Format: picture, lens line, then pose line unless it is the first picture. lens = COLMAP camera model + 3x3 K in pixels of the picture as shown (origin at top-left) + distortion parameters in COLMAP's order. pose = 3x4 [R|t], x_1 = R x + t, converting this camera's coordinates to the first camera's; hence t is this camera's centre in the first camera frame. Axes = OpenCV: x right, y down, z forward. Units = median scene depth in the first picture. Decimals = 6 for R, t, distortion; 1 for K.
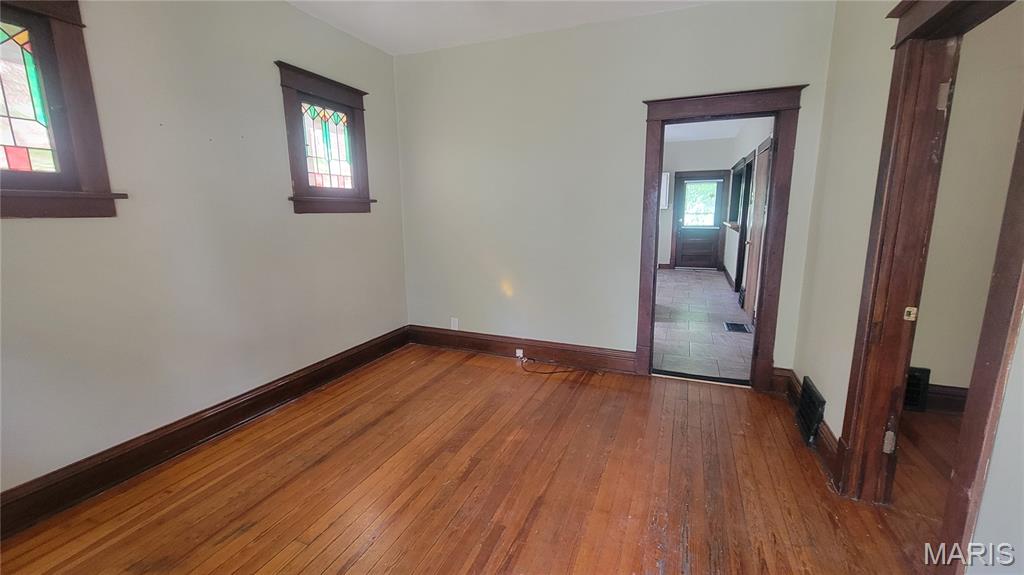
lens RADIAL K [[415.8, 0, 510.5], [0, 415.8, 286.7], [0, 0, 1]] dist [-0.001428, -0.000348]
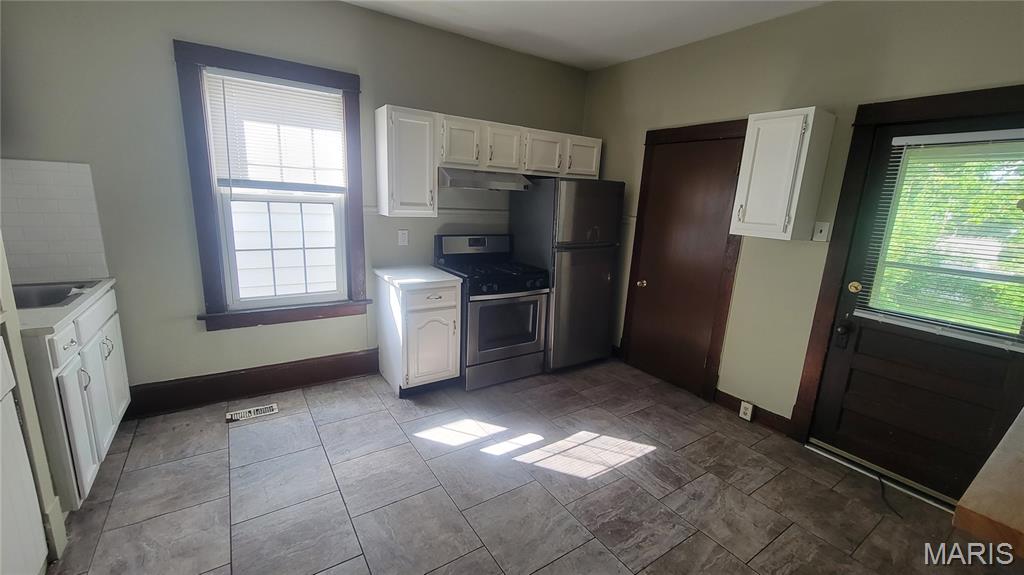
lens RADIAL K [[415.8, 0, 516.4], [0, 415.8, 284.8], [0, 0, 1]] dist [-0.001428, -0.000348]
pose [[0.833684, 0.168108, -0.526034, 0.375158], [-0.166471, 0.984734, 0.050867, -0.141135], [0.526554, 0.045162, 0.848941, 0.665700]]
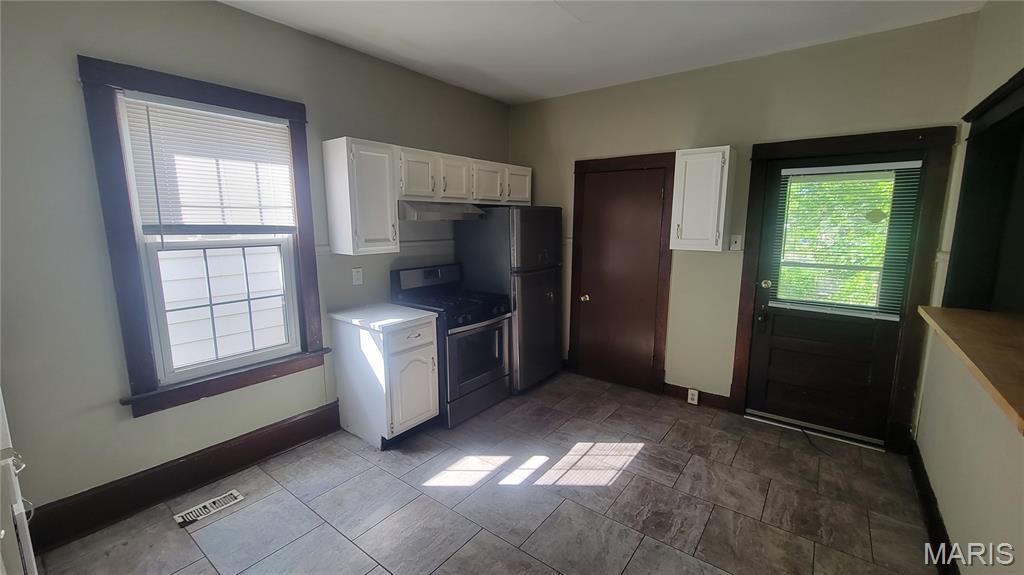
lens RADIAL K [[415.8, 0, 518.1], [0, 415.8, 285.9], [0, 0, 1]] dist [-0.001428, -0.000348]
pose [[0.967802, 0.055632, -0.245488, 0.299419], [-0.064698, 0.997483, -0.029016, -0.137502], [0.243256, 0.043964, 0.968965, 0.624515]]
